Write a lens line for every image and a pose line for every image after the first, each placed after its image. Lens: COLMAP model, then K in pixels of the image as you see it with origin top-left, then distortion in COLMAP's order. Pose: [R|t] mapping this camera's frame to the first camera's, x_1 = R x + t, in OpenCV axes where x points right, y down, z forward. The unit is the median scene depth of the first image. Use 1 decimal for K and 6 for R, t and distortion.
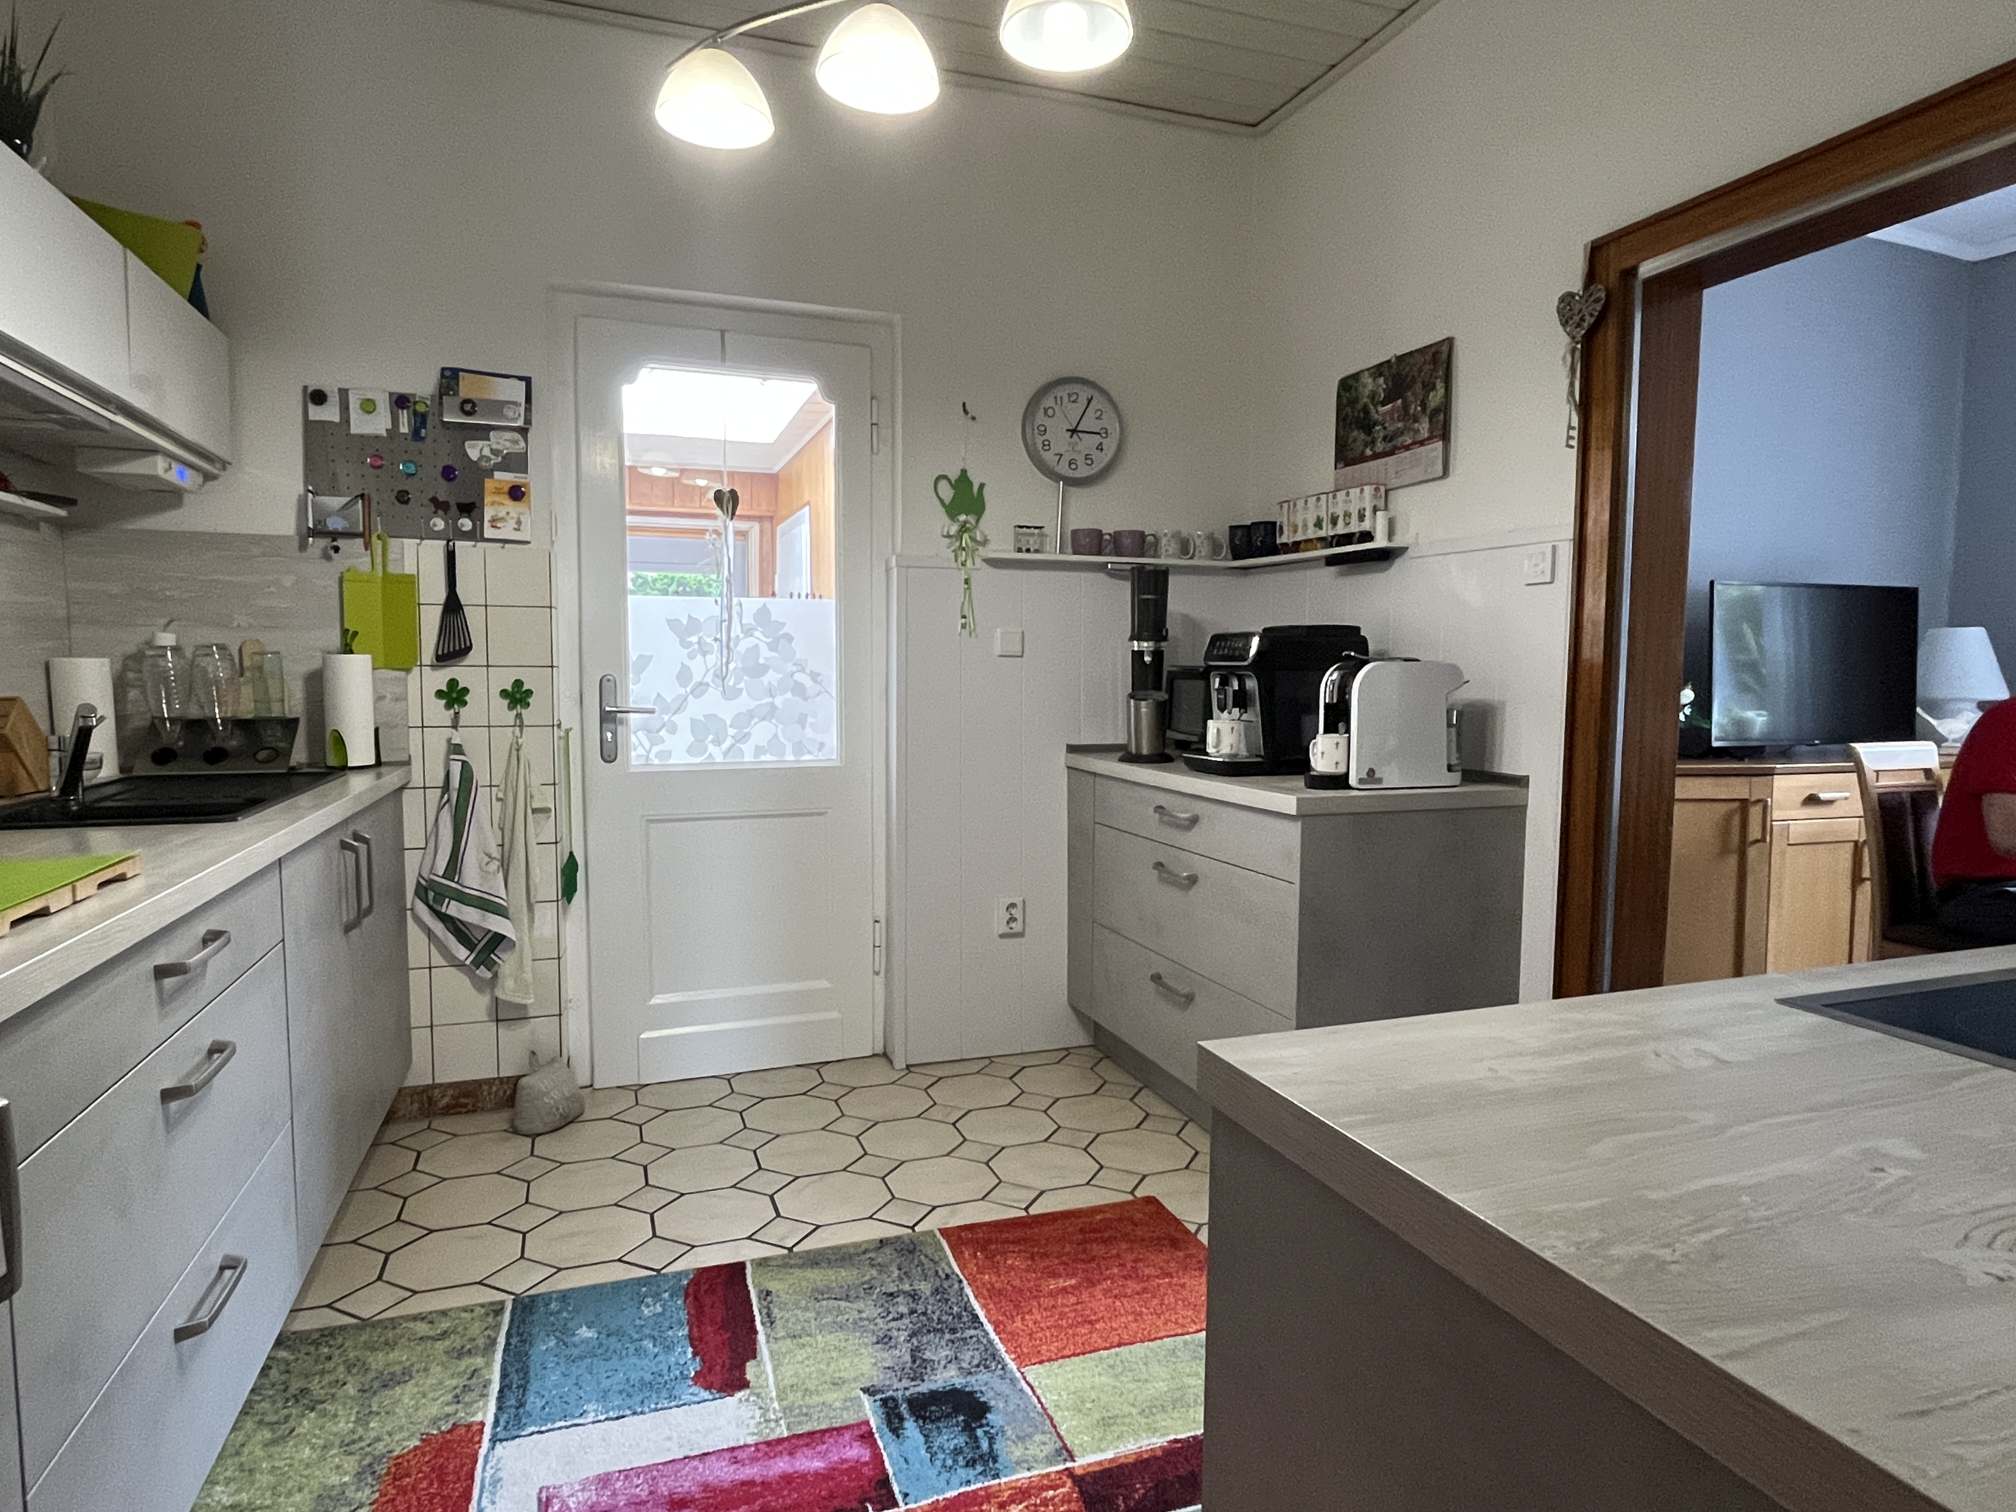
lens RADIAL K [[1143.9, 0, 1004.2], [0, 1143.9, 759.4], [0, 0, 1]] dist [-0.001561, -0.000110]
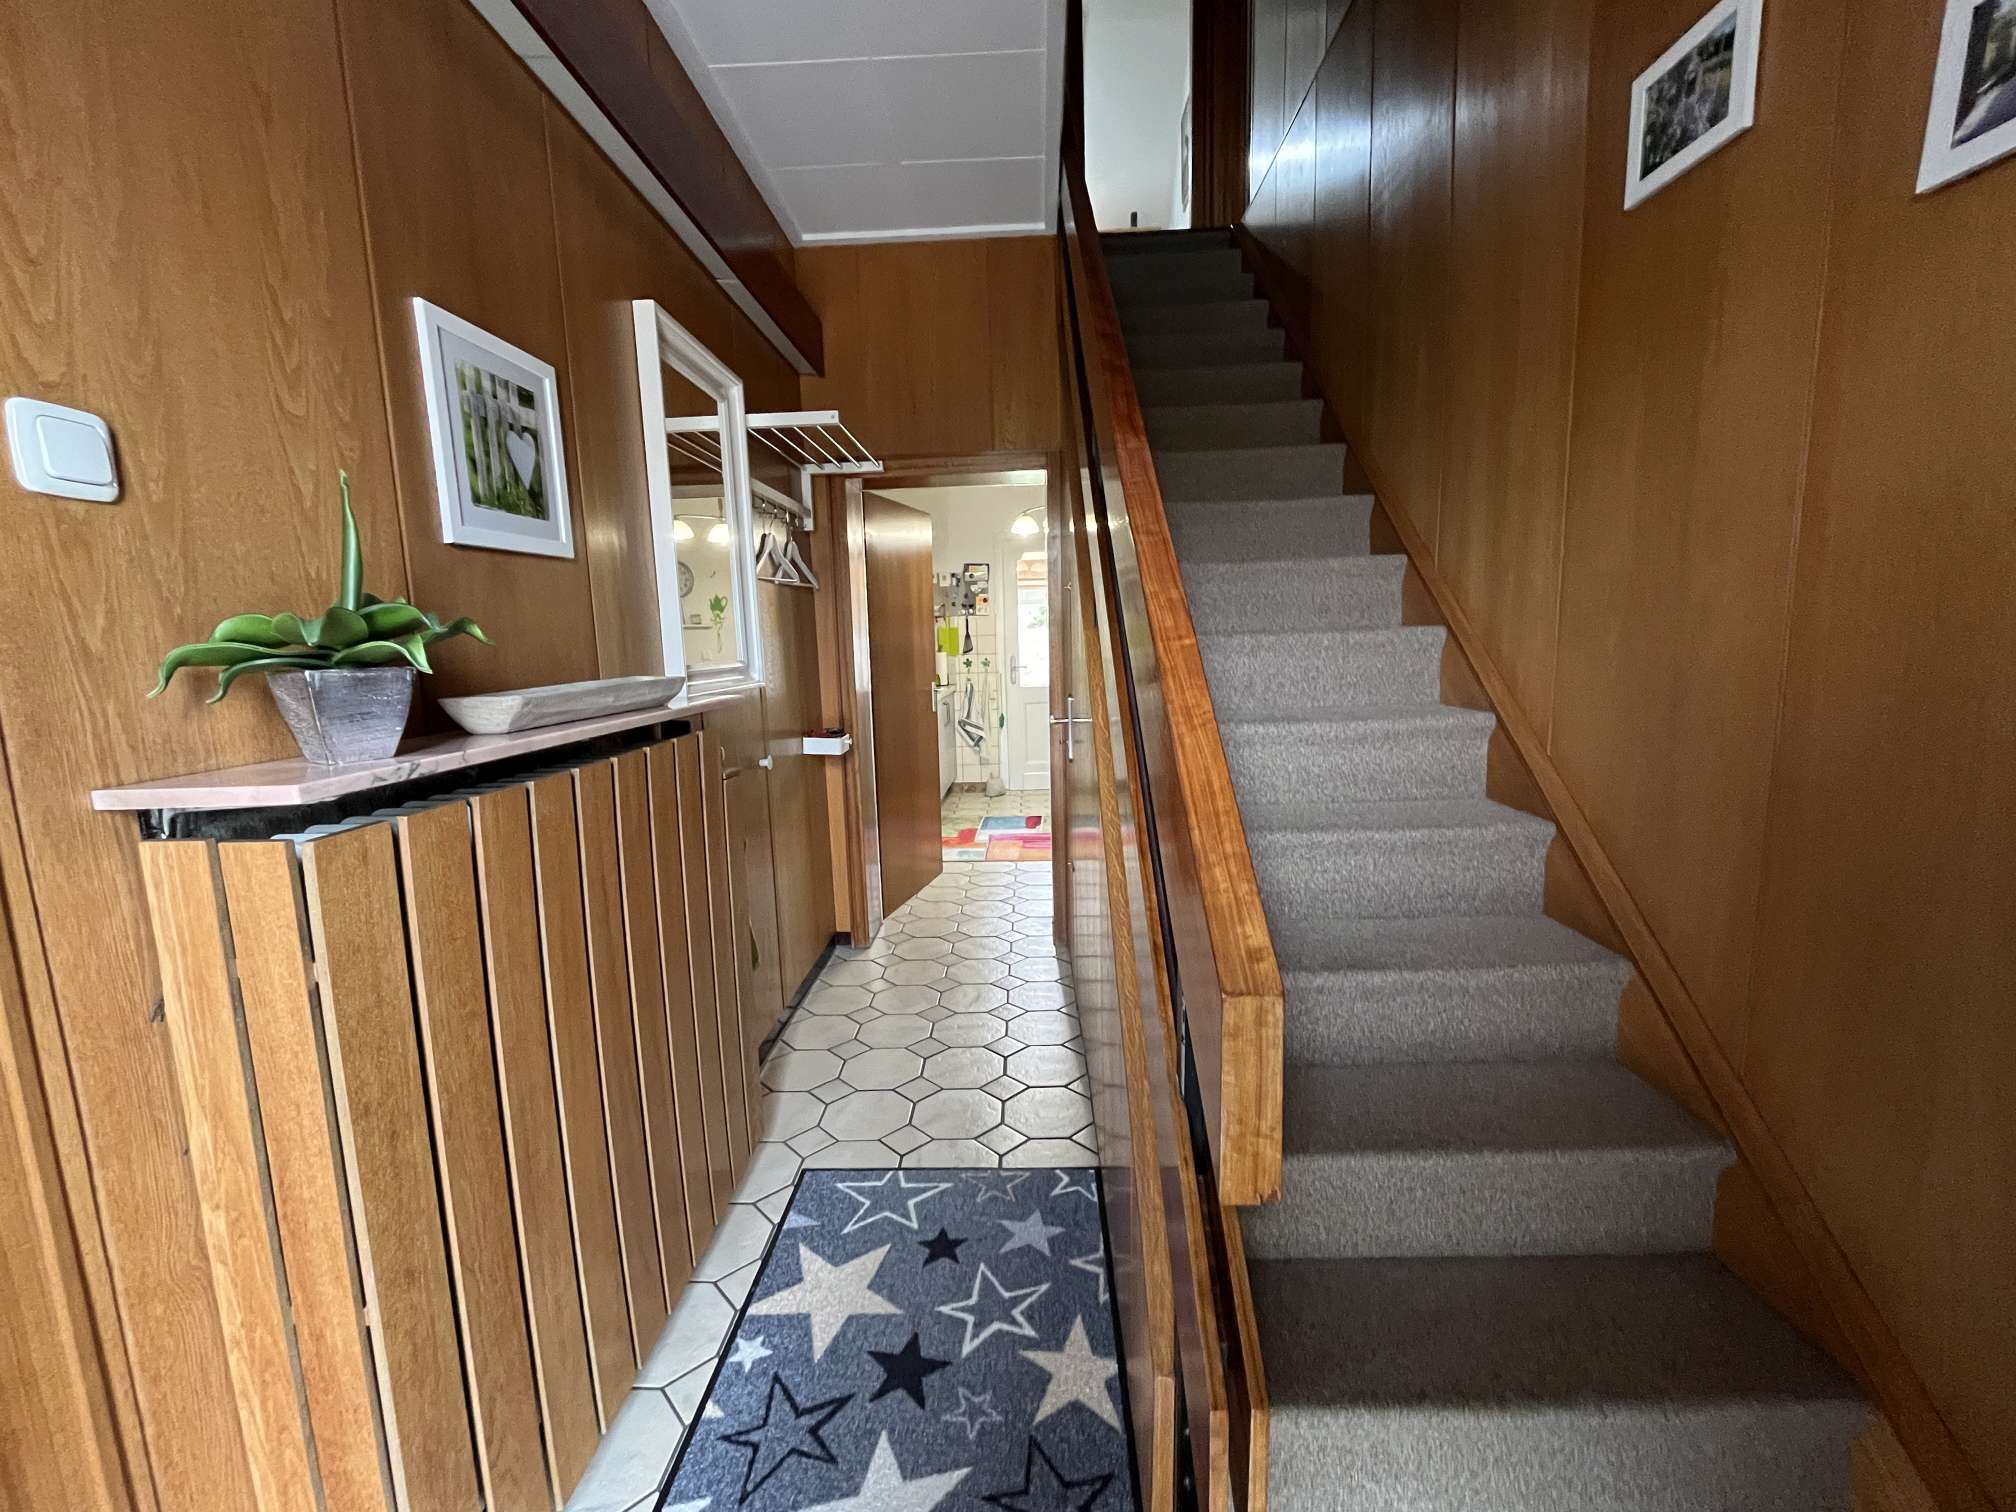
lens RADIAL K [[820.4, 0, 1006.0], [0, 820.4, 758.8], [0, 0, 1]] dist [0.001038, 0.000030]
pose [[0.929427, 0.020163, -0.368455, 0.491219], [0.004536, 0.997806, 0.066046, 0.061776], [0.368978, -0.063056, 0.927297, -1.156169]]
